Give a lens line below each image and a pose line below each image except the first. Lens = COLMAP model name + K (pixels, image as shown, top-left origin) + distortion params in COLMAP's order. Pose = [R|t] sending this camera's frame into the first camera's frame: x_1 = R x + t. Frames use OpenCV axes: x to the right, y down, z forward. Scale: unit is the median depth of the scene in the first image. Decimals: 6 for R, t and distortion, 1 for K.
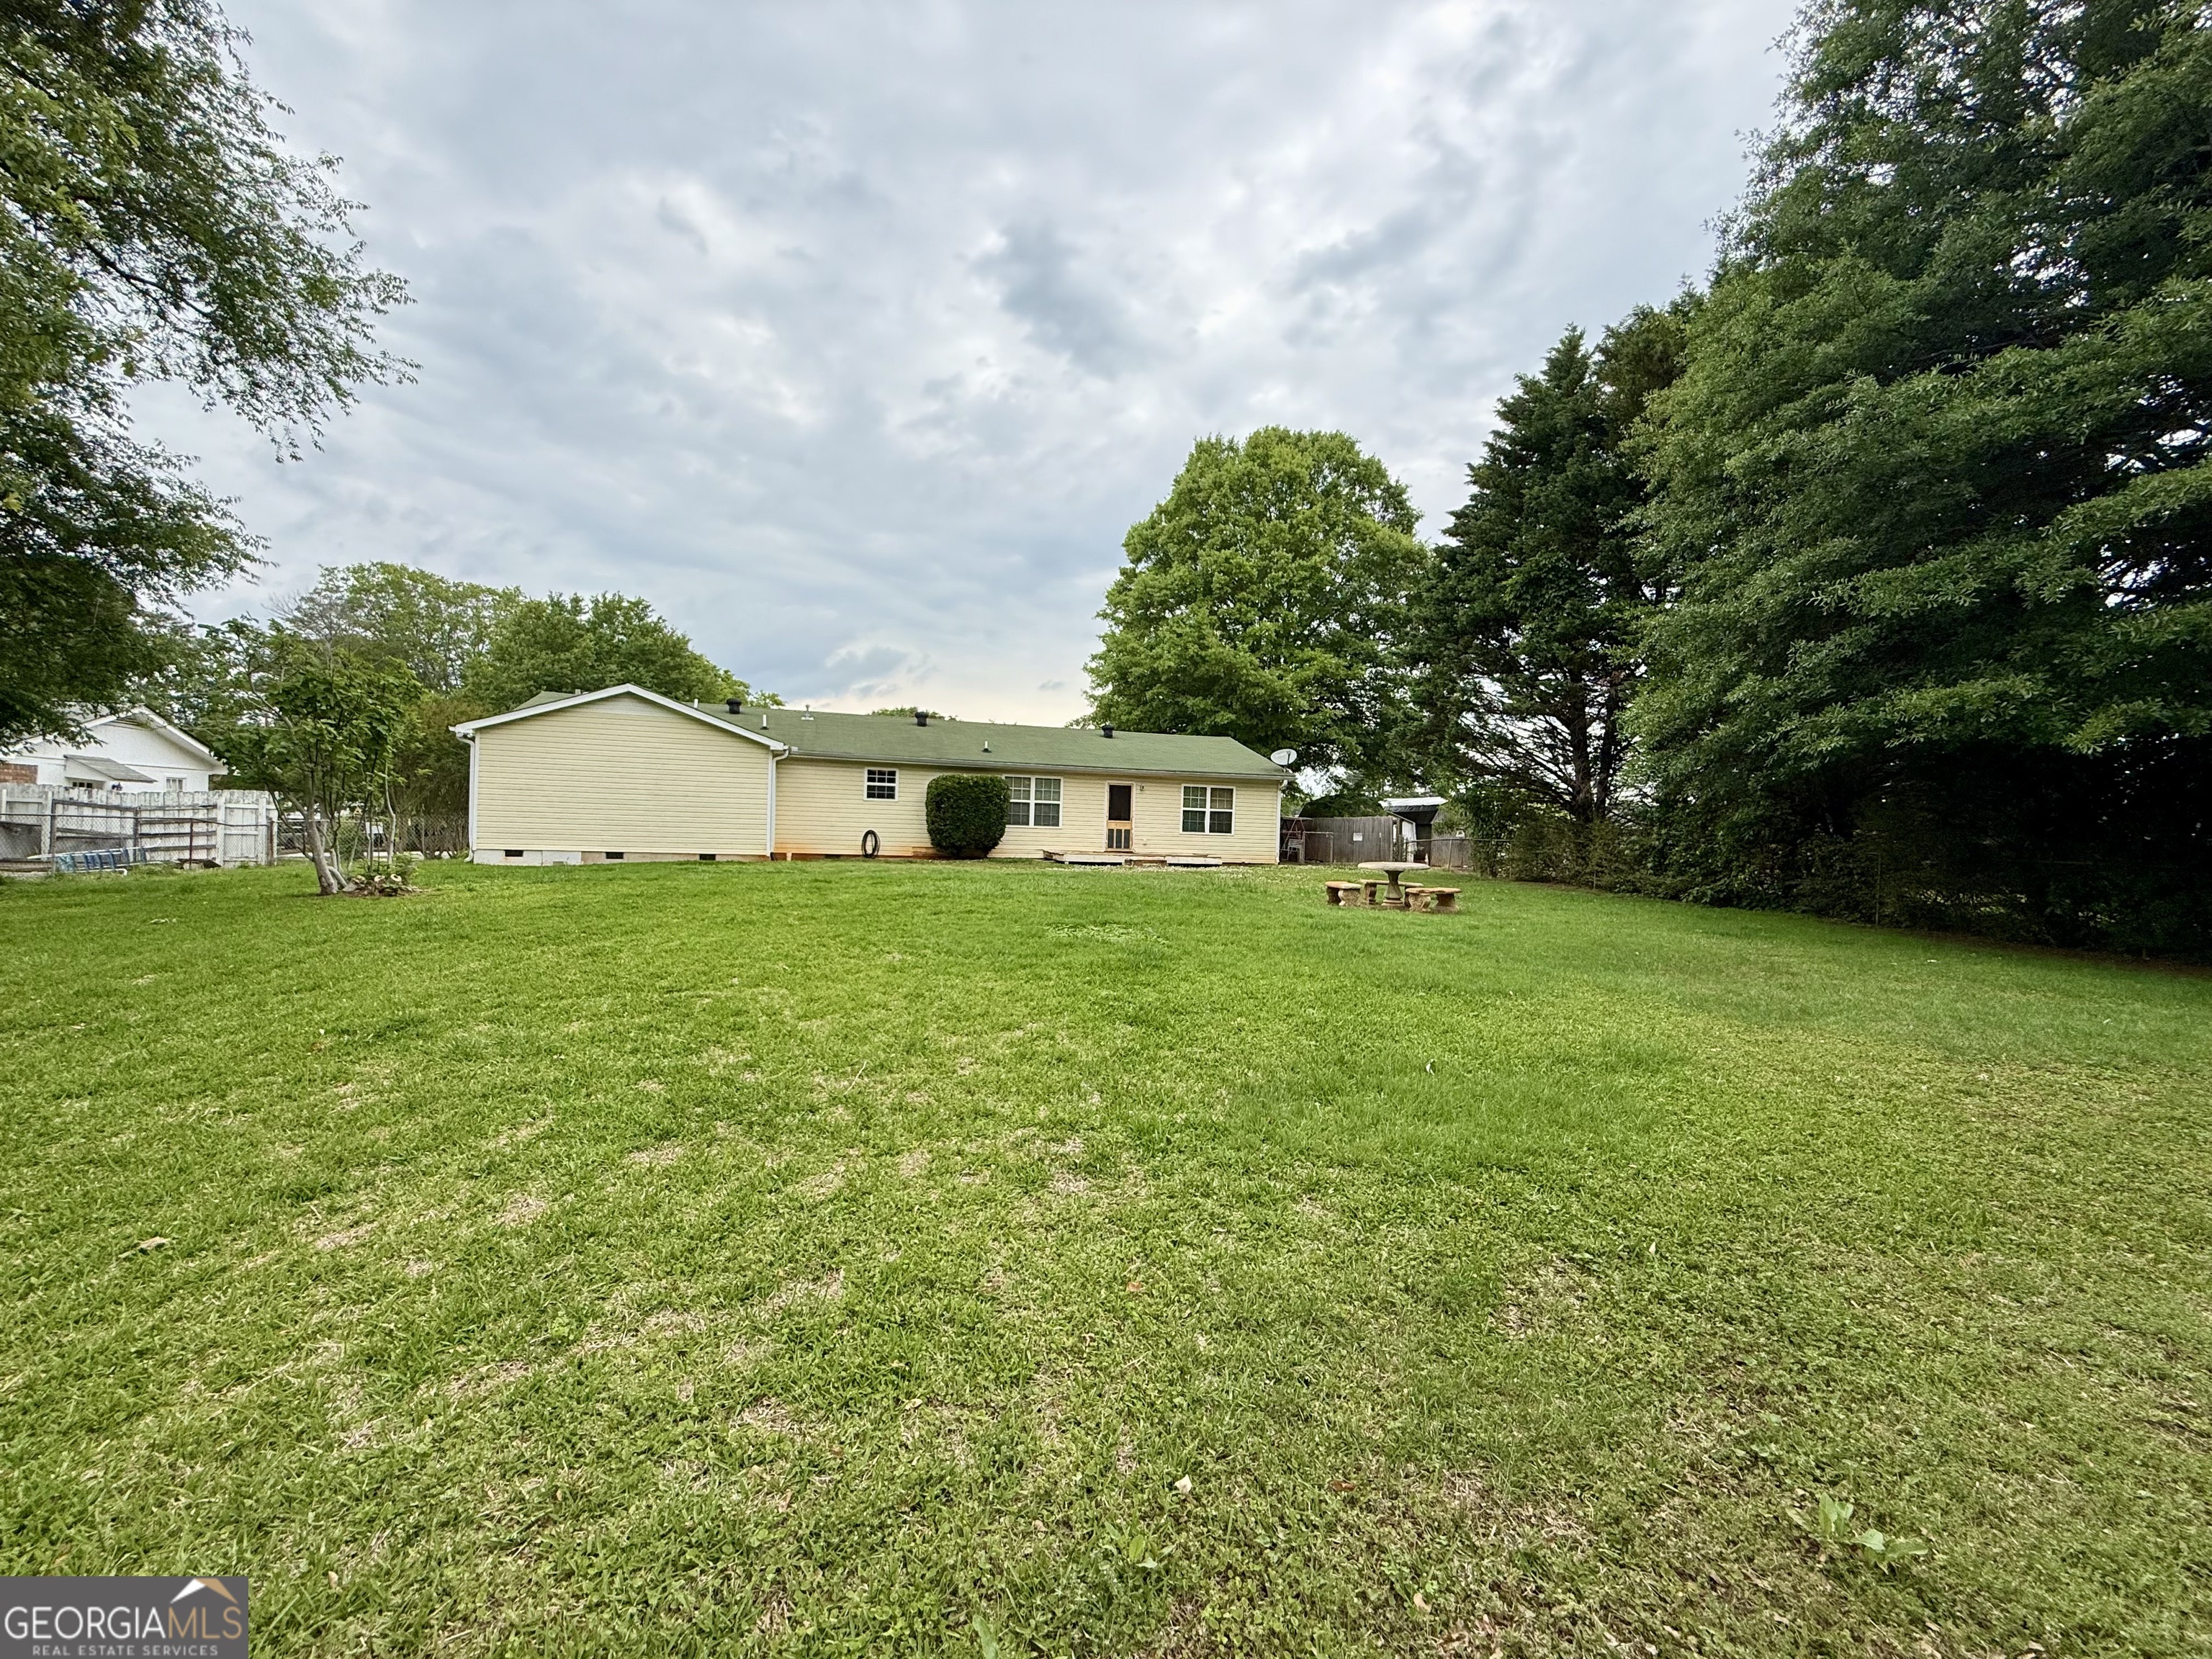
lens RADIAL K [[894.2, 0, 1101.6], [0, 894.2, 837.0], [0, 0, 1]] dist [0.001838, -0.002247]
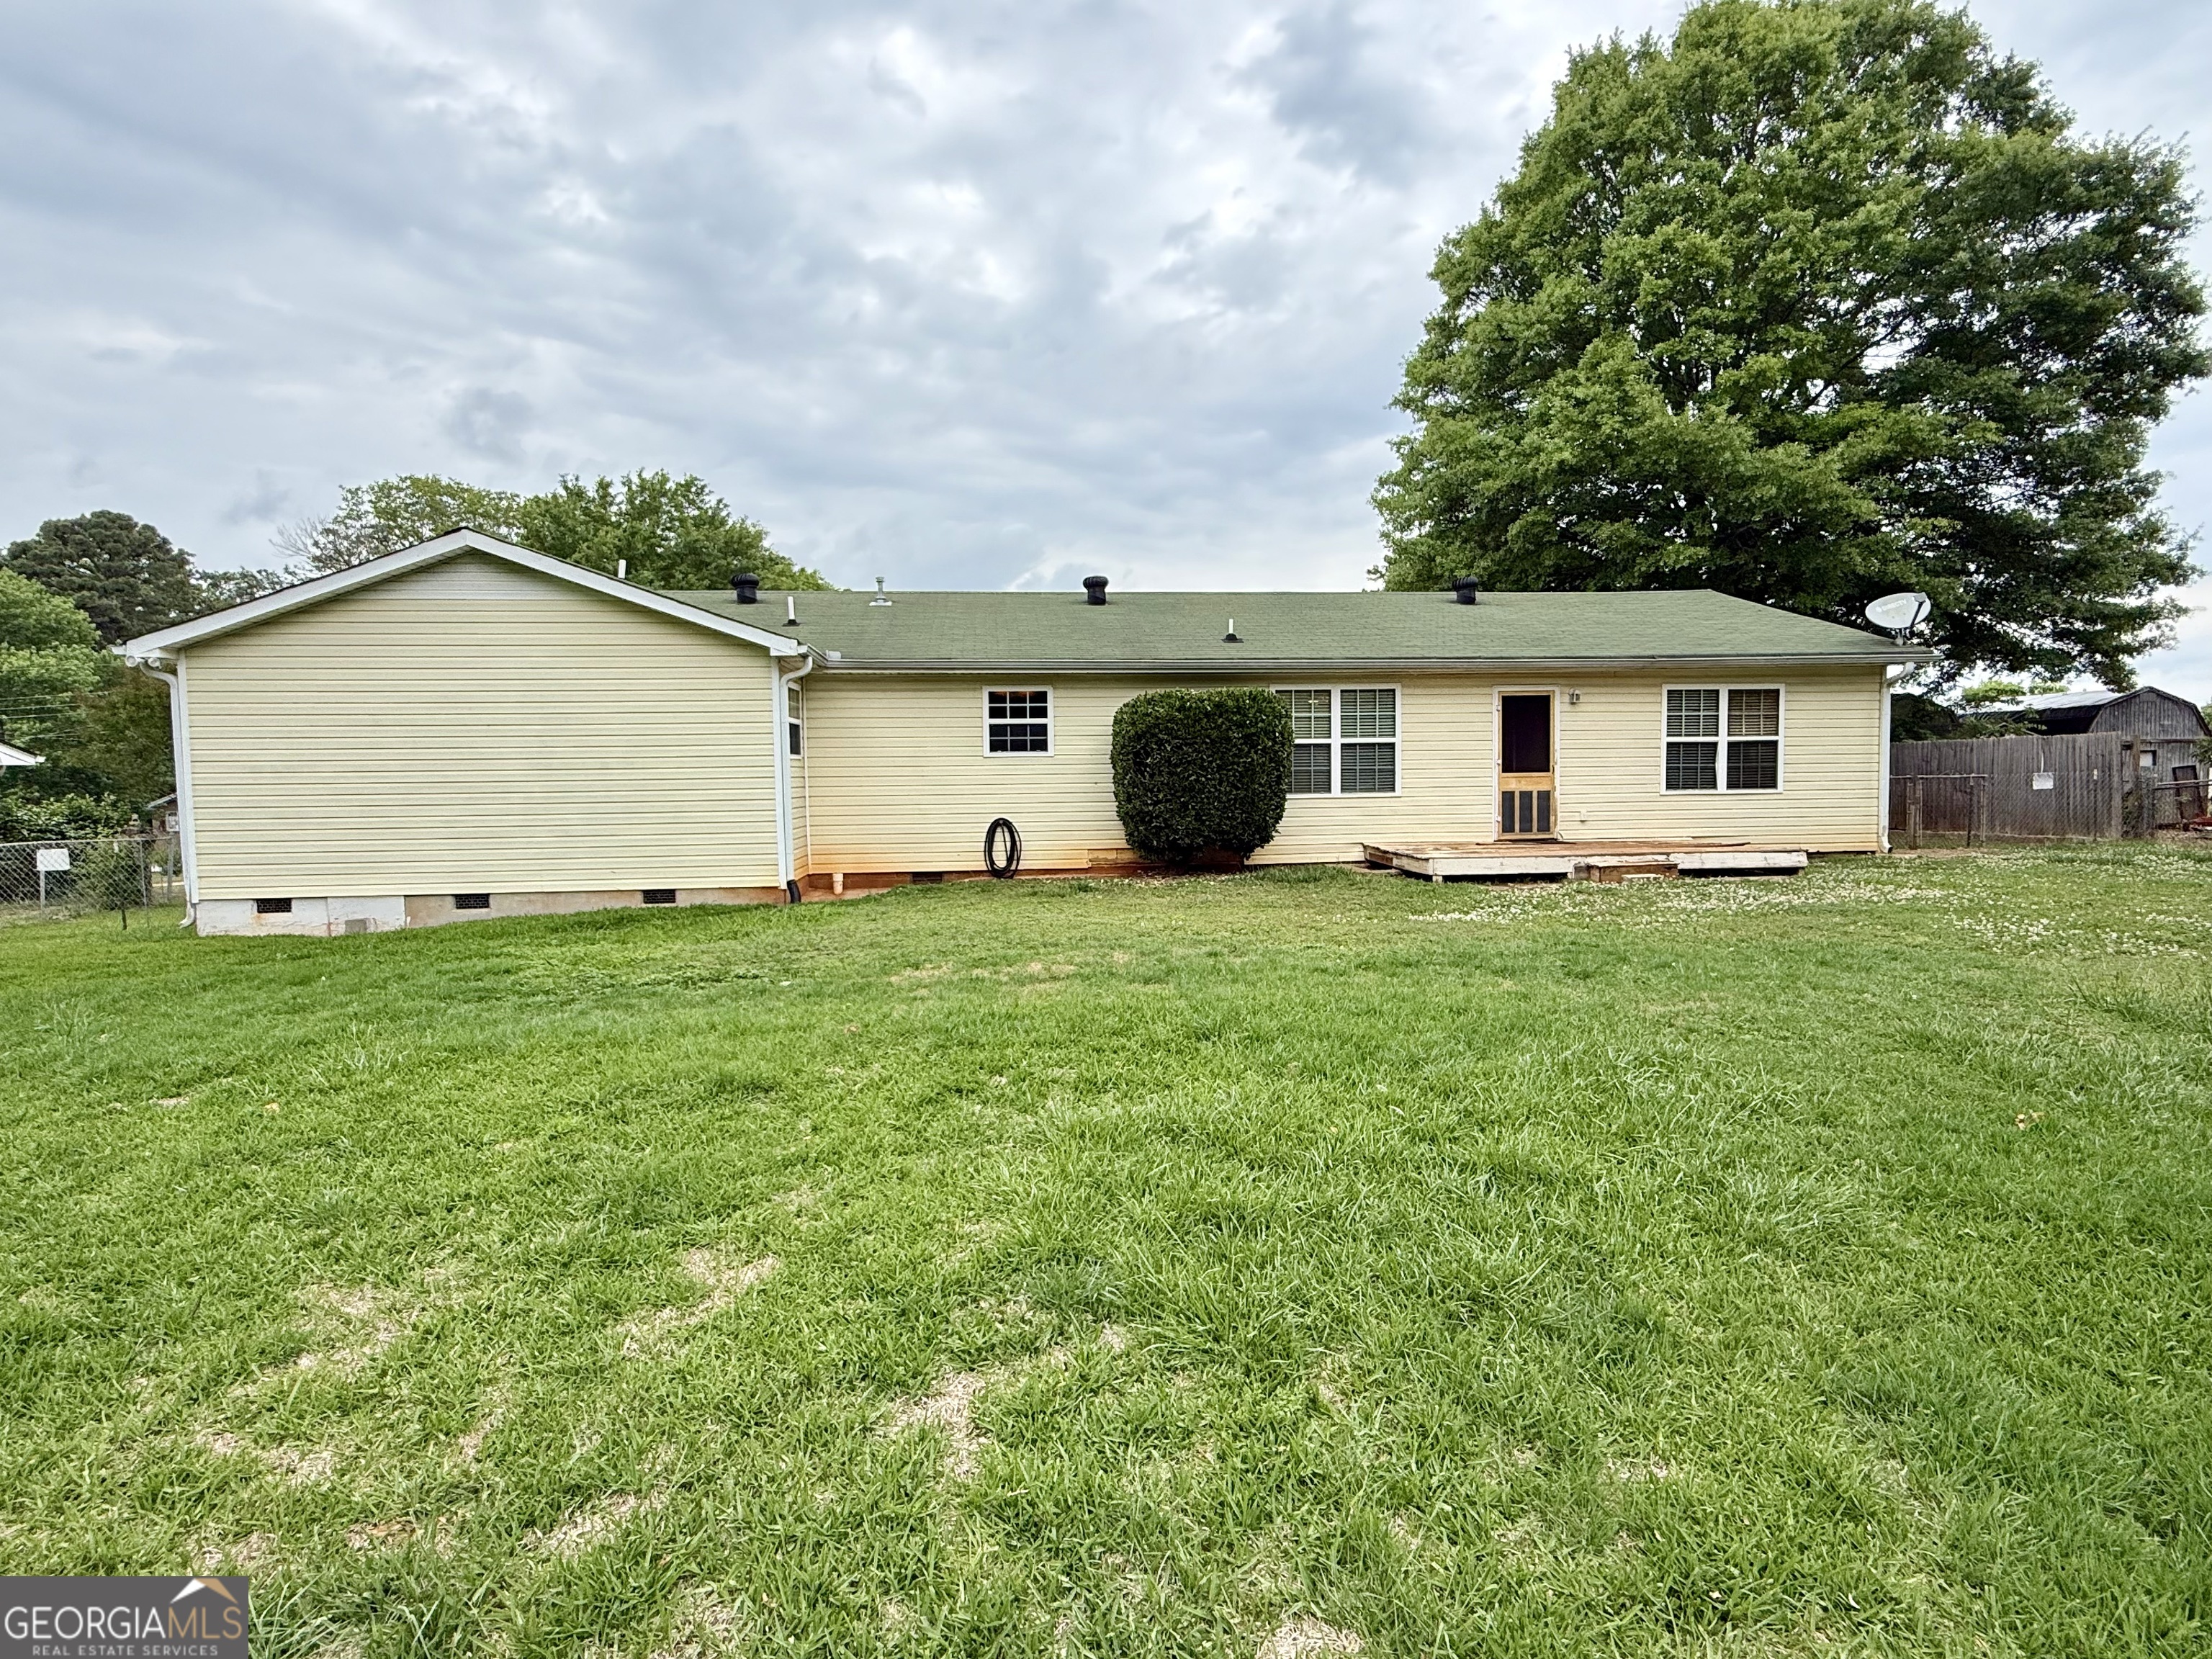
lens RADIAL K [[1097.4, 0, 1104.1], [0, 1097.4, 825.8], [0, 0, 1]] dist [-0.001116, 0.000349]
pose [[0.979438, -0.037081, -0.198307, -0.082093], [0.044528, 0.998455, 0.033225, -0.019237], [0.196769, -0.041372, 0.979577, 0.404987]]
